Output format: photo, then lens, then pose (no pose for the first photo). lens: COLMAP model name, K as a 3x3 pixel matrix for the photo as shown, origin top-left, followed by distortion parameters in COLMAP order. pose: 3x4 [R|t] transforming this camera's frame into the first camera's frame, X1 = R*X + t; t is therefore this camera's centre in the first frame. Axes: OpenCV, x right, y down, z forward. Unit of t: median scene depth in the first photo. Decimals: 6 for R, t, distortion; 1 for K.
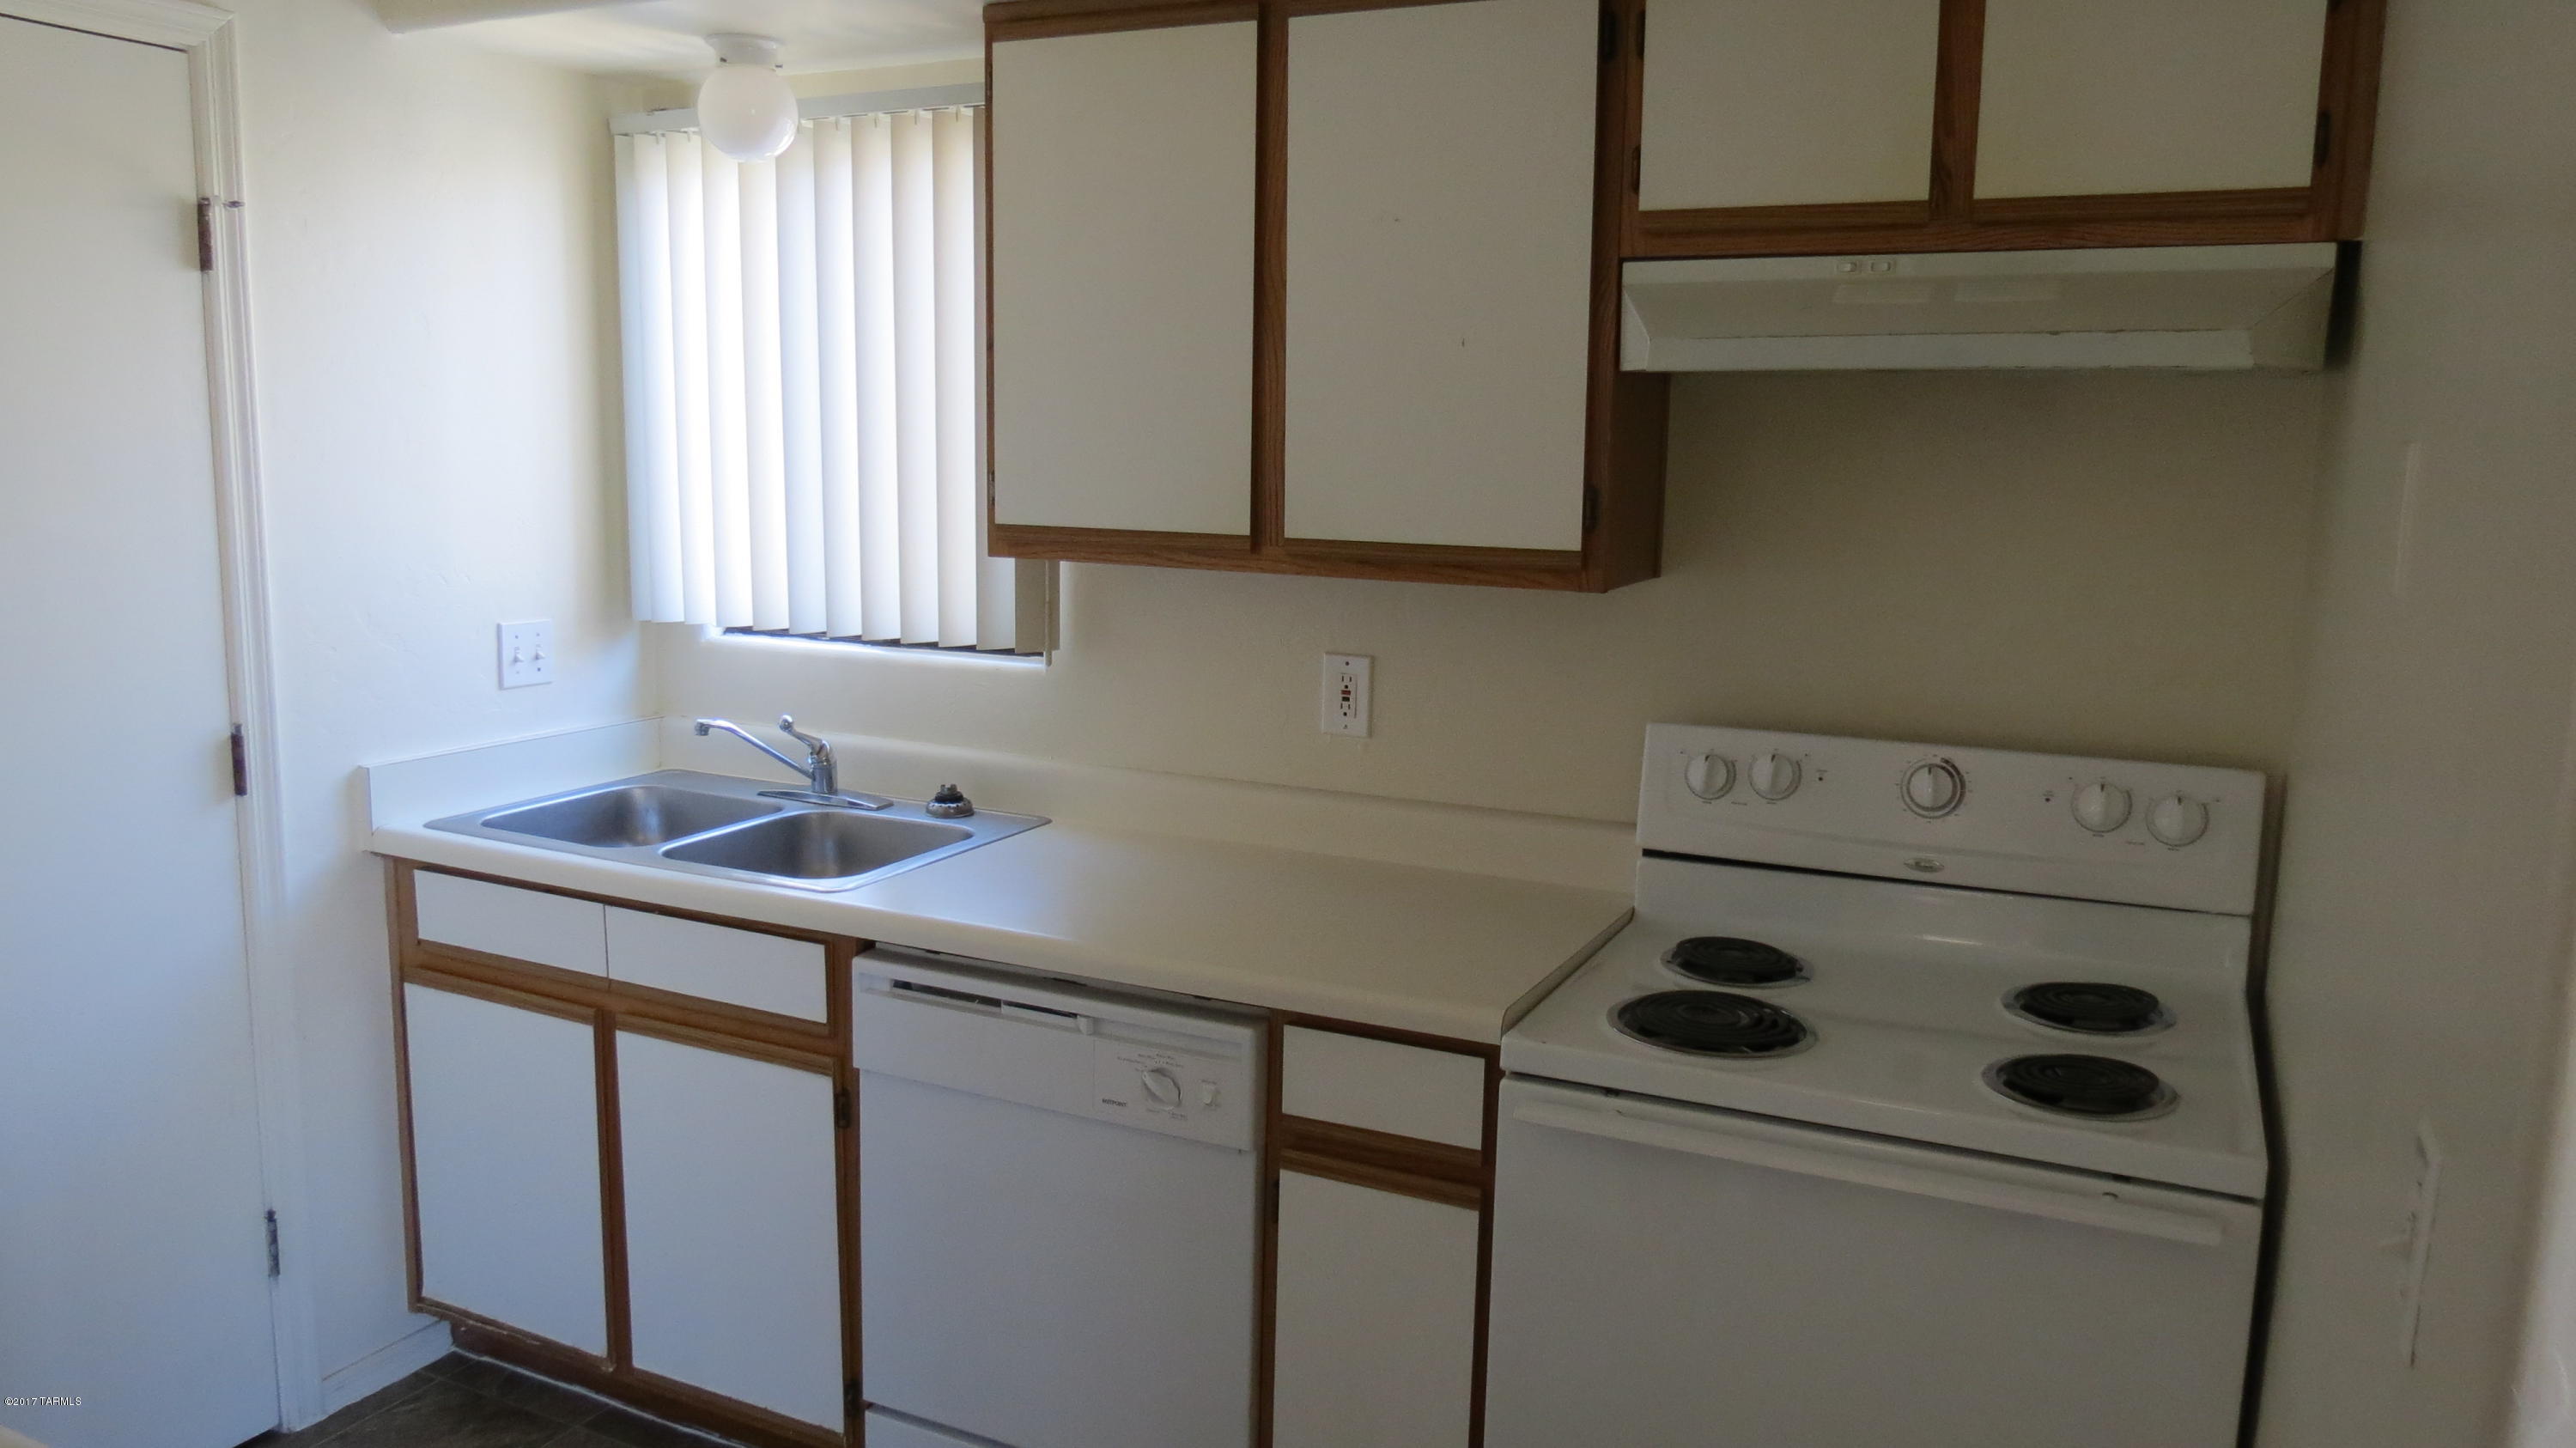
lens RADIAL K [[1832.0, 0, 1289.0], [0, 1832.0, 718.9], [0, 0, 1]] dist [-0.027175, 0.000610]
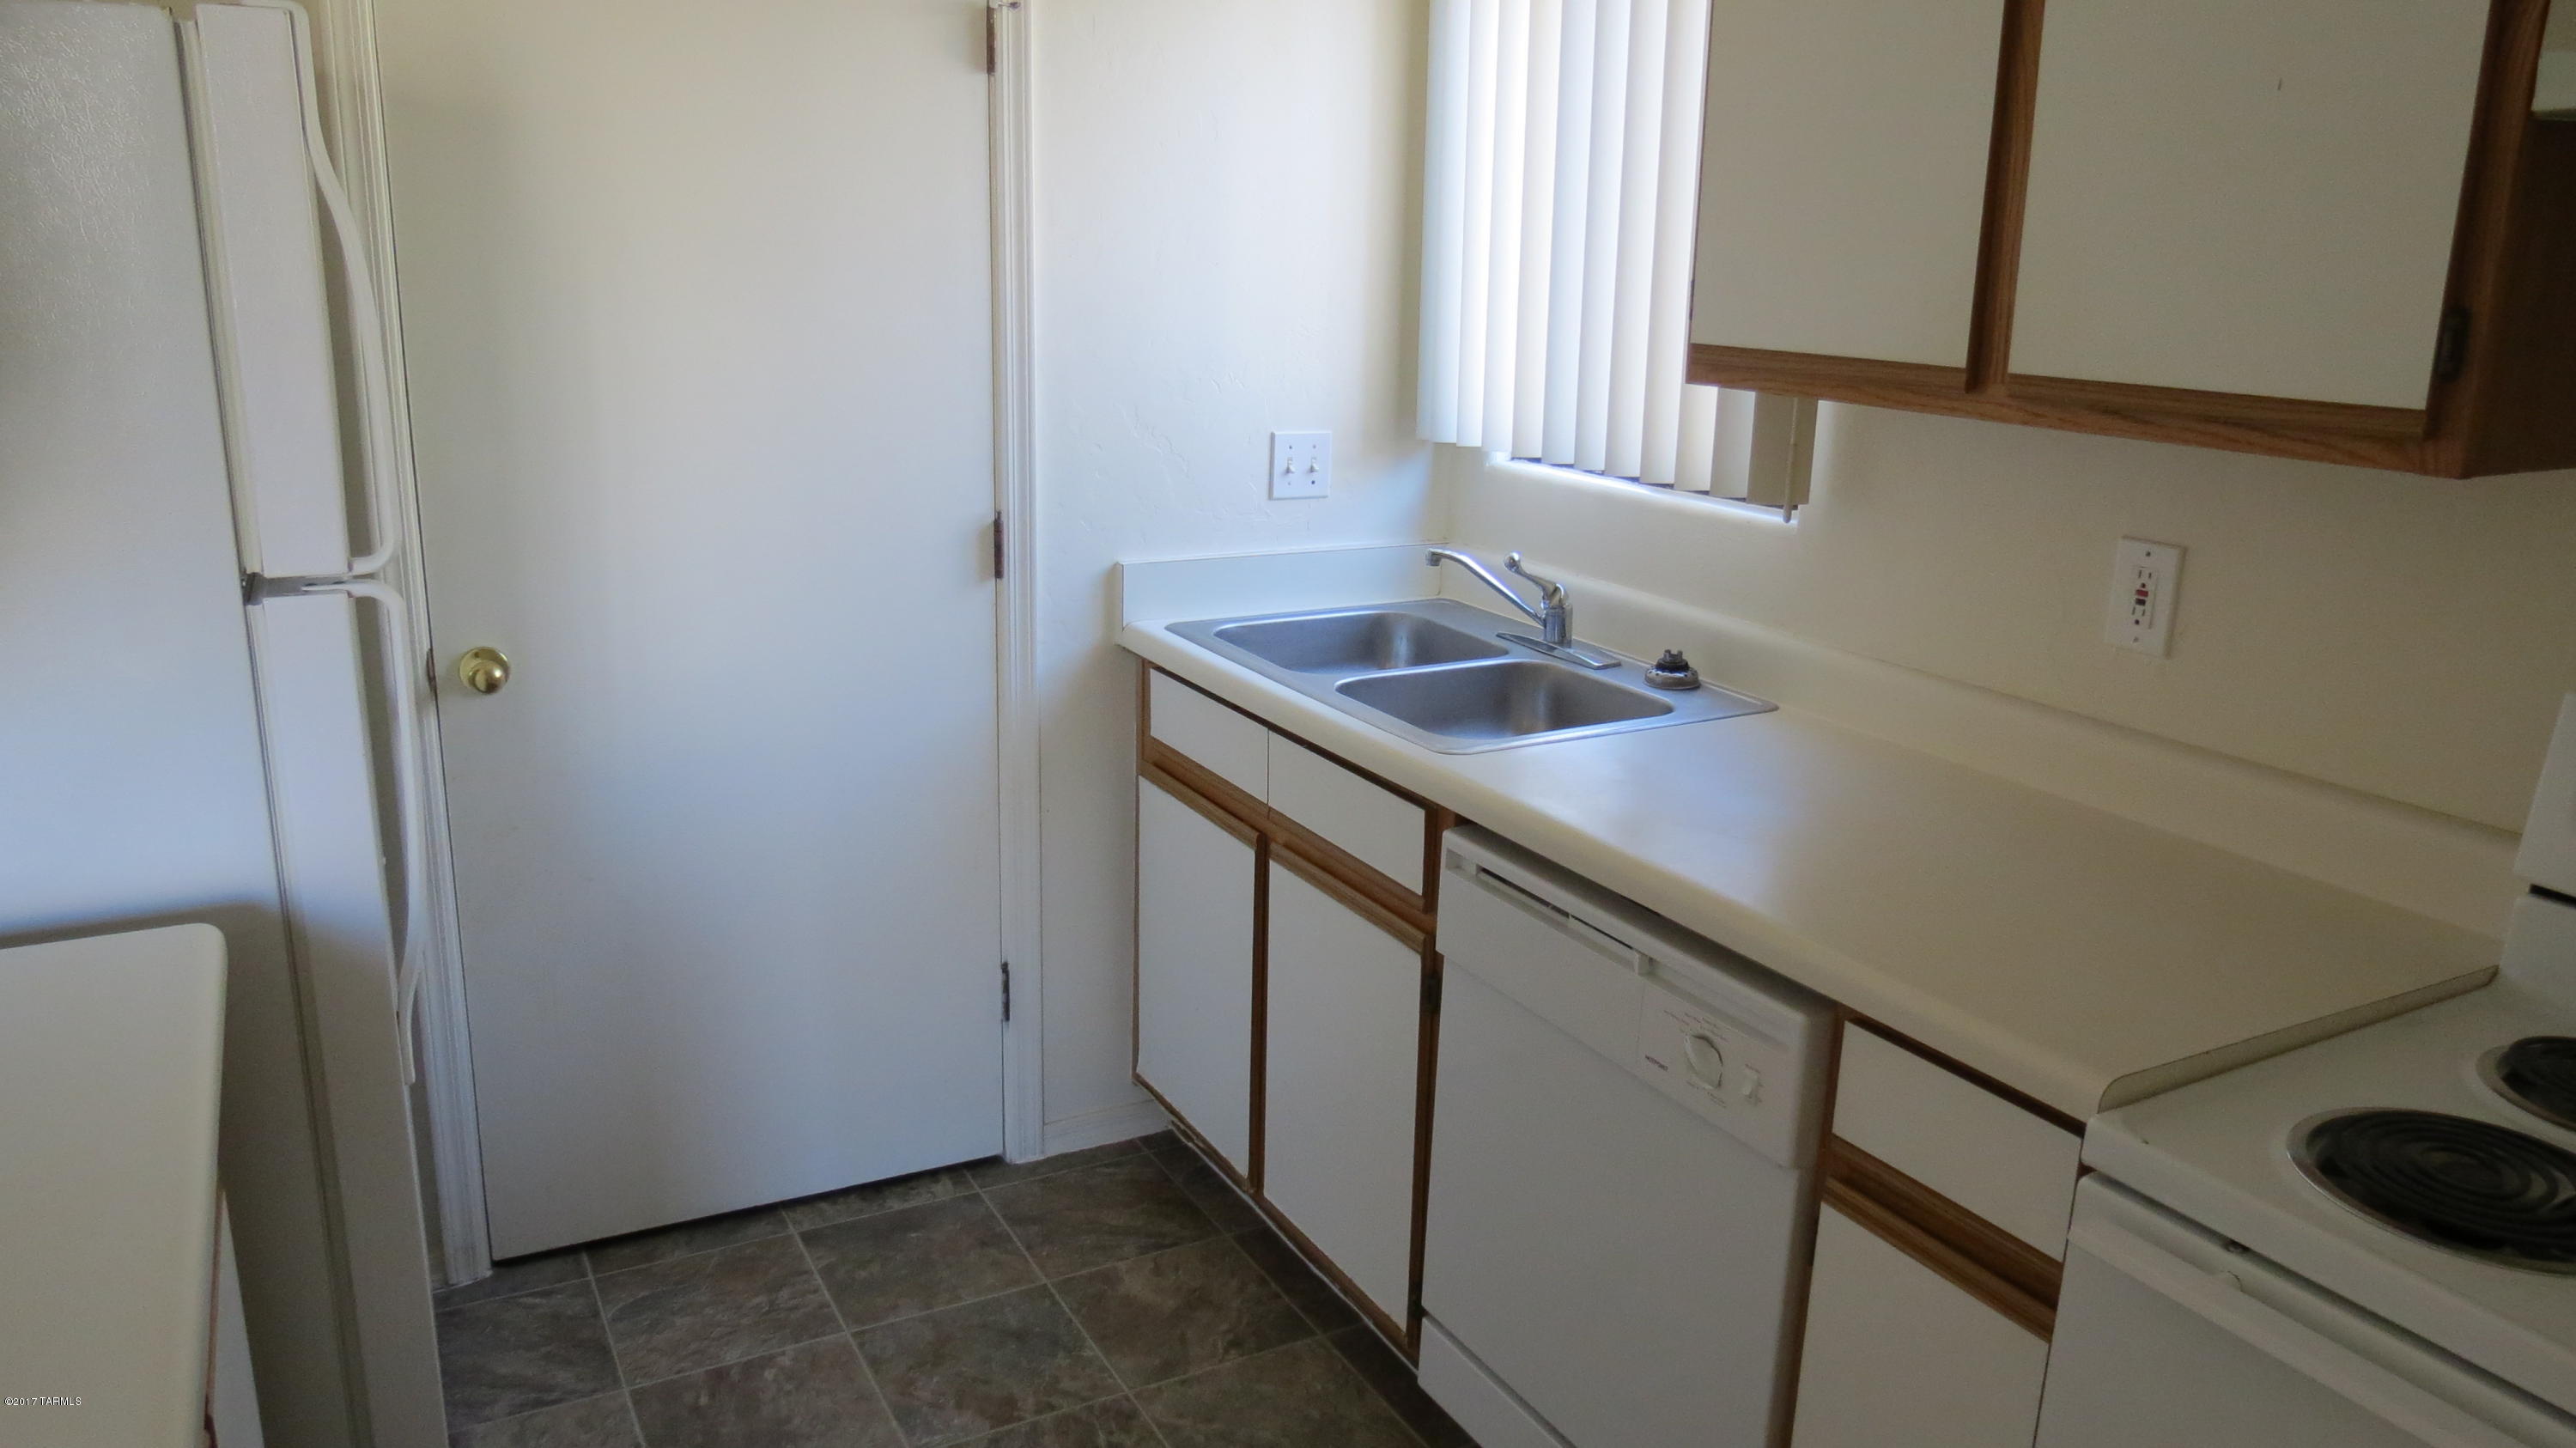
lens RADIAL K [[1832.0, 0, 1285.9], [0, 1832.0, 716.7], [0, 0, 1]] dist [-0.027175, 0.000610]
pose [[0.813196, 0.144519, -0.563761, 0.176964], [-0.095593, 0.988690, 0.115559, -0.017699], [0.574085, -0.040081, 0.817814, 0.211506]]
